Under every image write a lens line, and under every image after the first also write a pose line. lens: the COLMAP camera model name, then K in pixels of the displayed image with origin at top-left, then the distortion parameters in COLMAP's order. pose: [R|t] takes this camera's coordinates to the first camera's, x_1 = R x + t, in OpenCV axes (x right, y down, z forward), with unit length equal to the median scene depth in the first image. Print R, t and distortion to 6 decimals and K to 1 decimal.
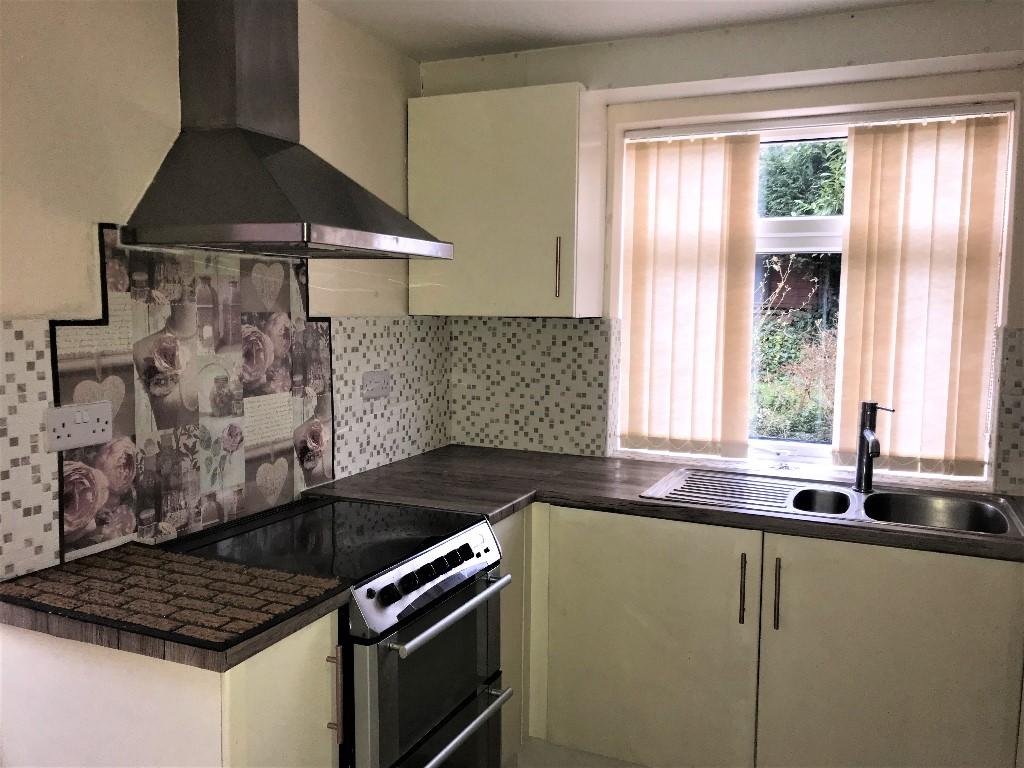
lens RADIAL K [[847.8, 0, 522.1], [0, 847.8, 389.3], [0, 0, 1]] dist [0.015998, -0.007398]
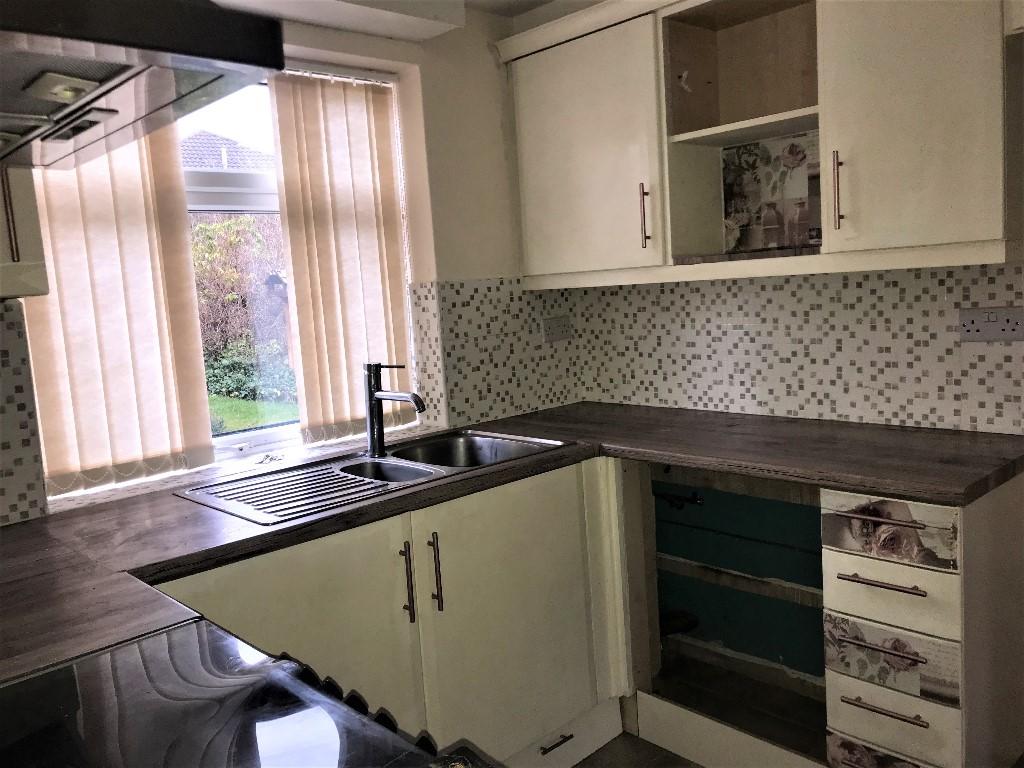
lens RADIAL K [[847.8, 0, 520.1], [0, 847.8, 379.0], [0, 0, 1]] dist [0.015998, -0.007398]
pose [[0.363436, -0.148626, 0.919687, -0.396644], [0.152006, 0.983423, 0.098857, -0.036246], [-0.919135, 0.103870, 0.380003, 0.451632]]
